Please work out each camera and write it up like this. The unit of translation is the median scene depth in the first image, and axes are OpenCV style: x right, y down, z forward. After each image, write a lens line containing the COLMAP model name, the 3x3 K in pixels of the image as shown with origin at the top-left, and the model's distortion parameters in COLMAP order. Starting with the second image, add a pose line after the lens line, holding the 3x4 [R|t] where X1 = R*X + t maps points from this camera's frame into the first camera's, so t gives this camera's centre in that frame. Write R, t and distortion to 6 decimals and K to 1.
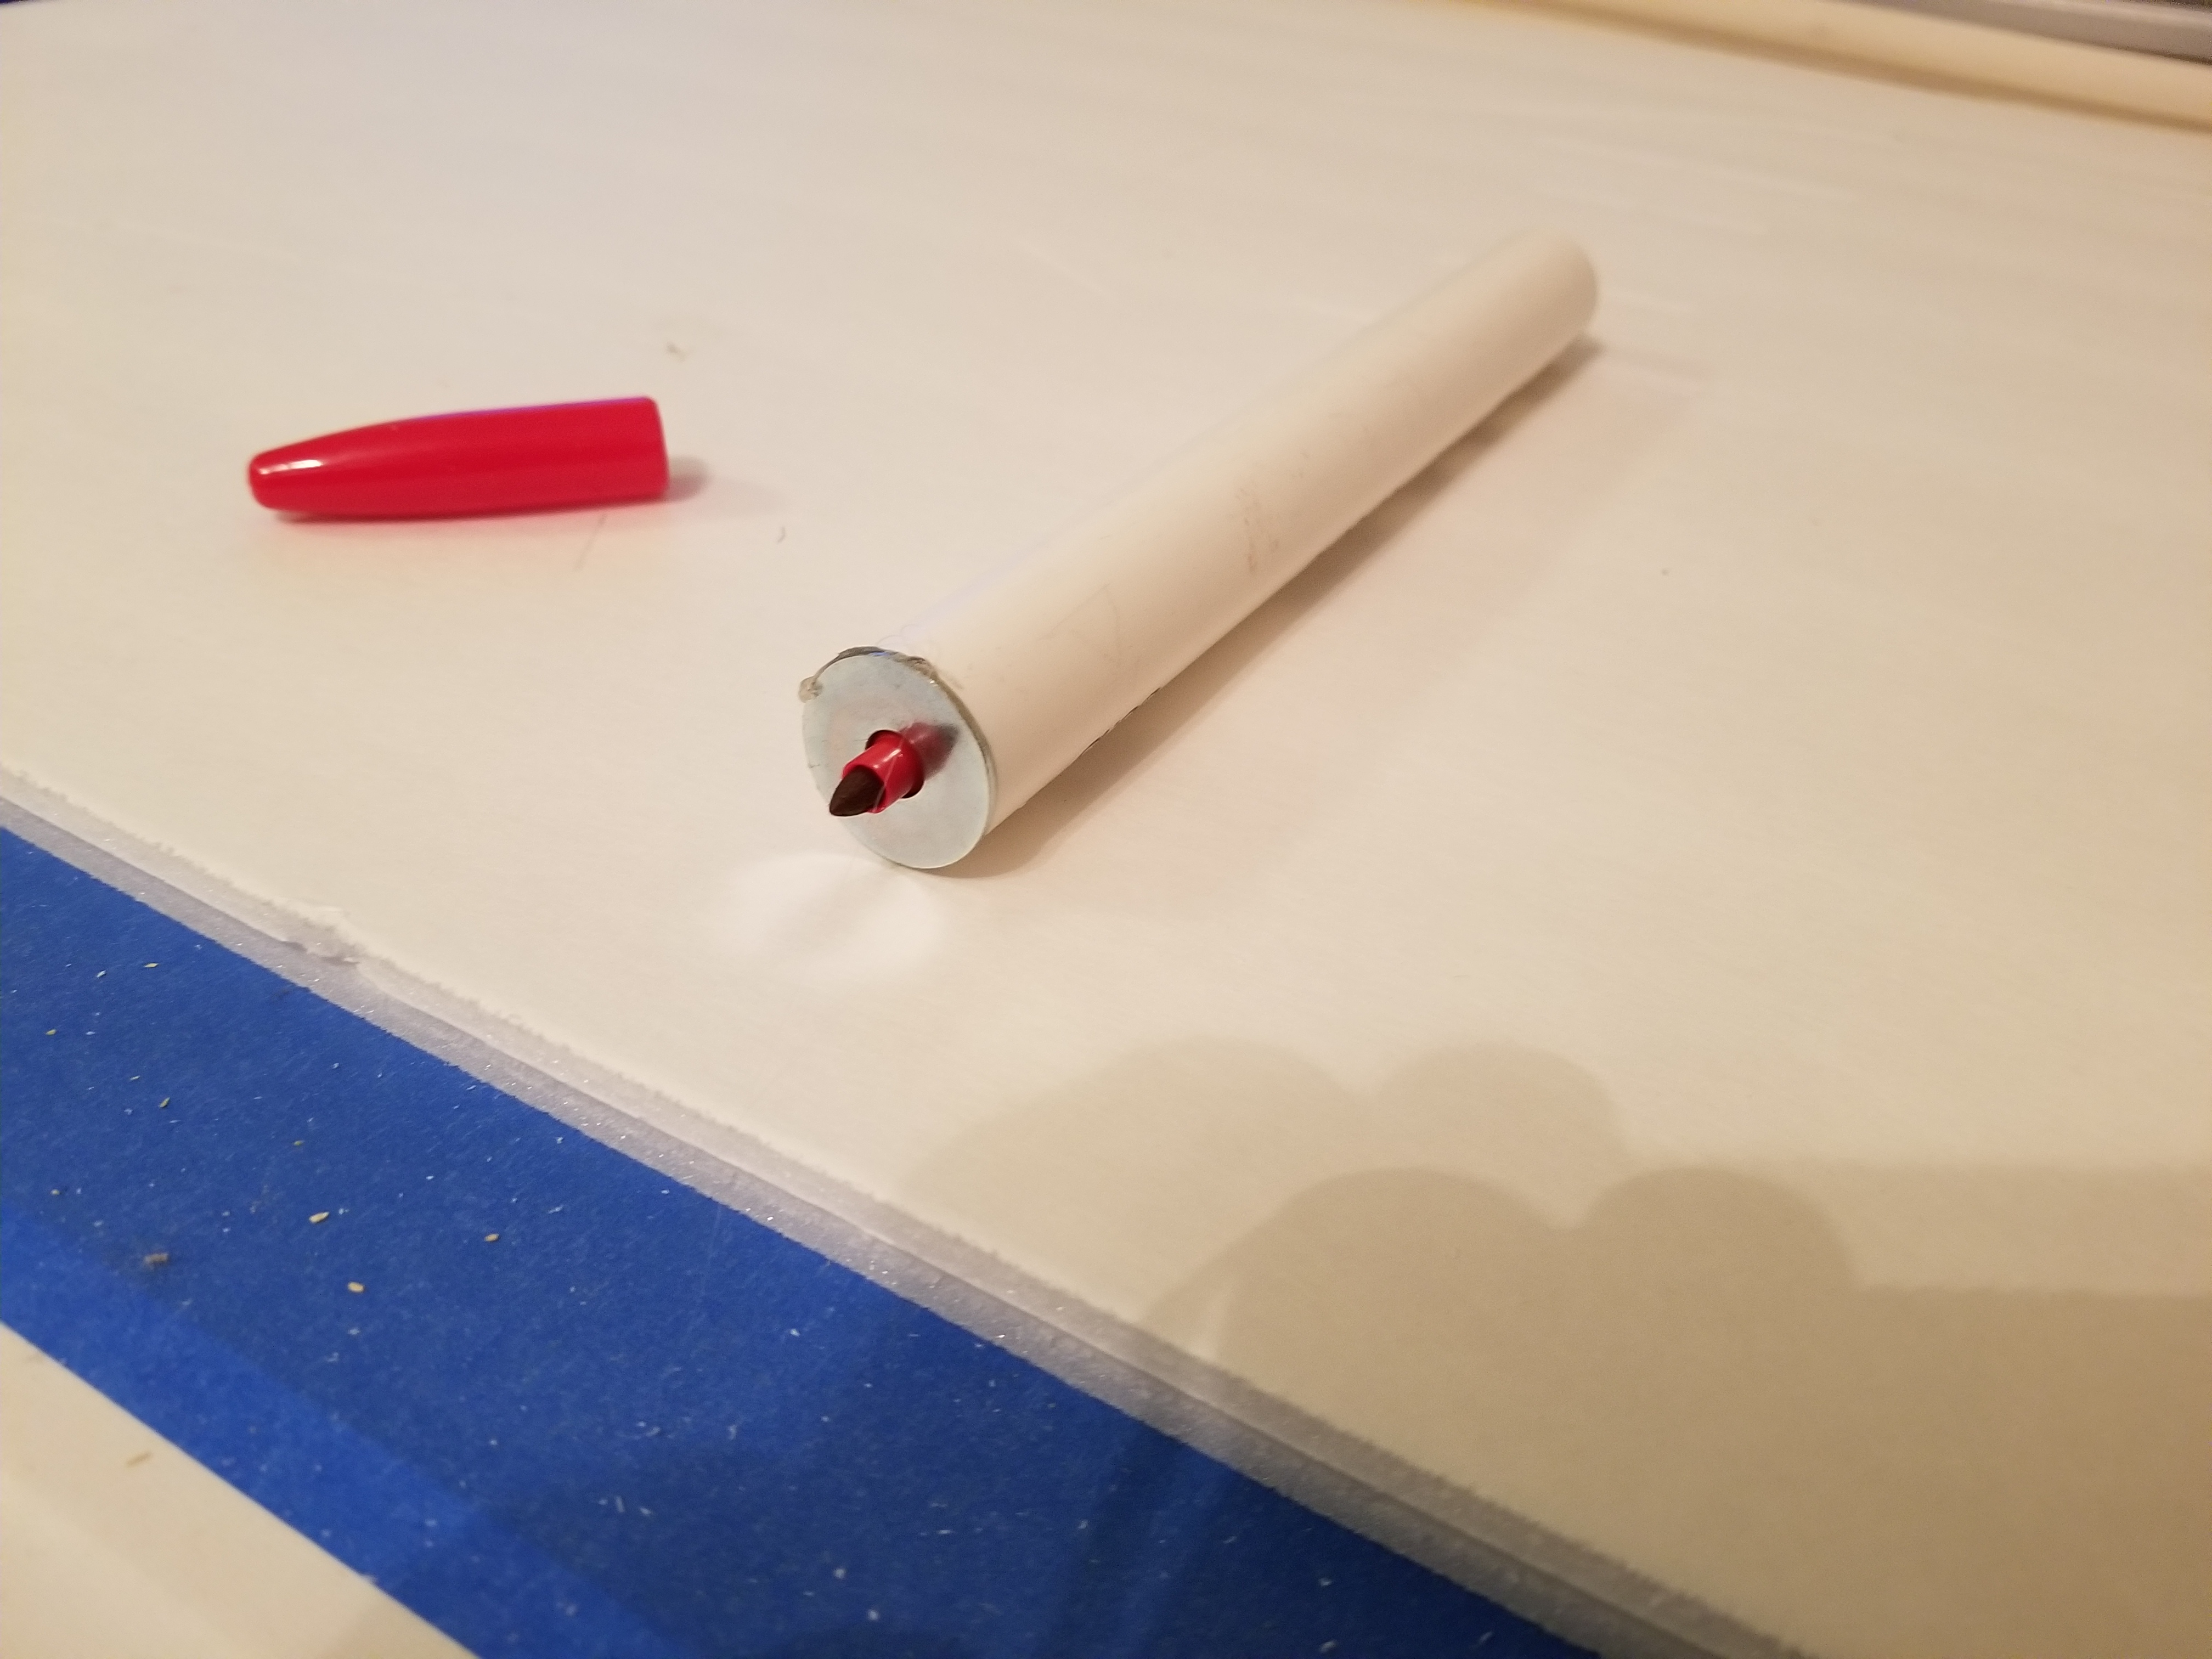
lens RADIAL K [[1670.9, 0, 1101.4], [0, 1670.9, 827.9], [0, 0, 1]] dist [-0.054409, -0.004311]
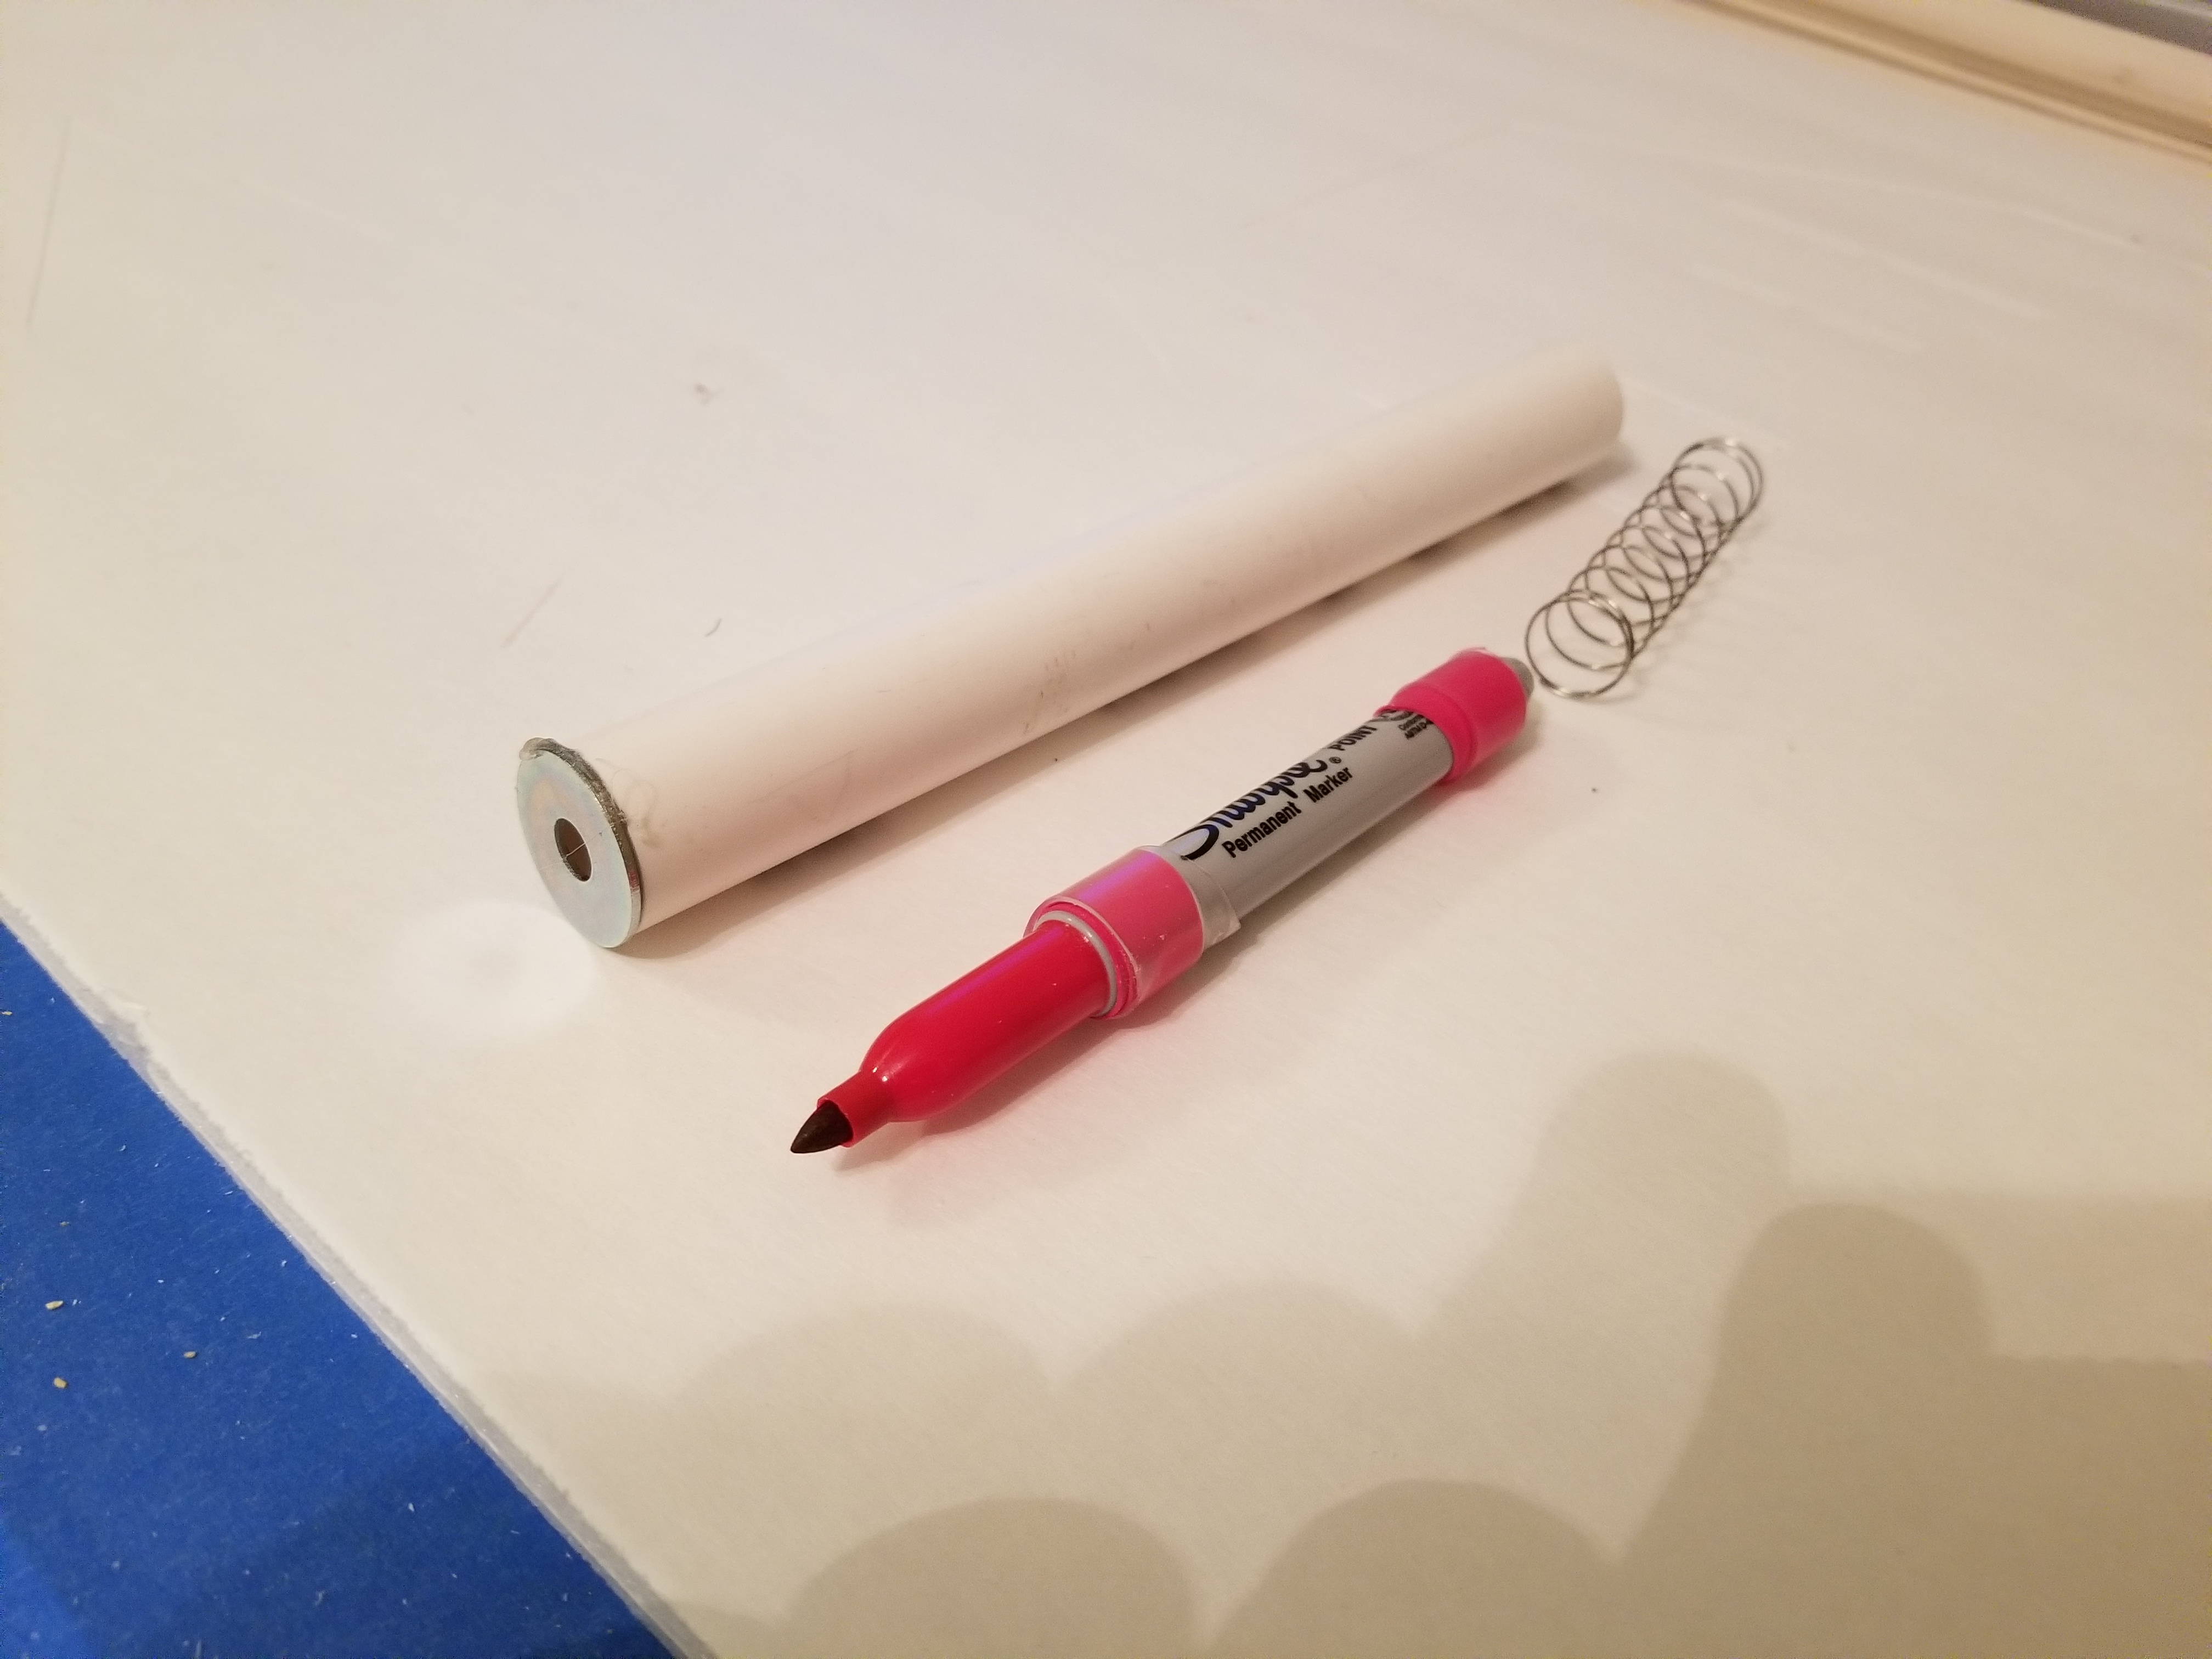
lens RADIAL K [[1670.9, 0, 1109.4], [0, 1670.9, 842.9], [0, 0, 1]] dist [-0.054409, -0.004311]
pose [[0.979830, 0.155114, -0.125990, 0.324827], [-0.145888, 0.986104, 0.079472, -0.271669], [0.136567, -0.059489, 0.988843, 0.027137]]
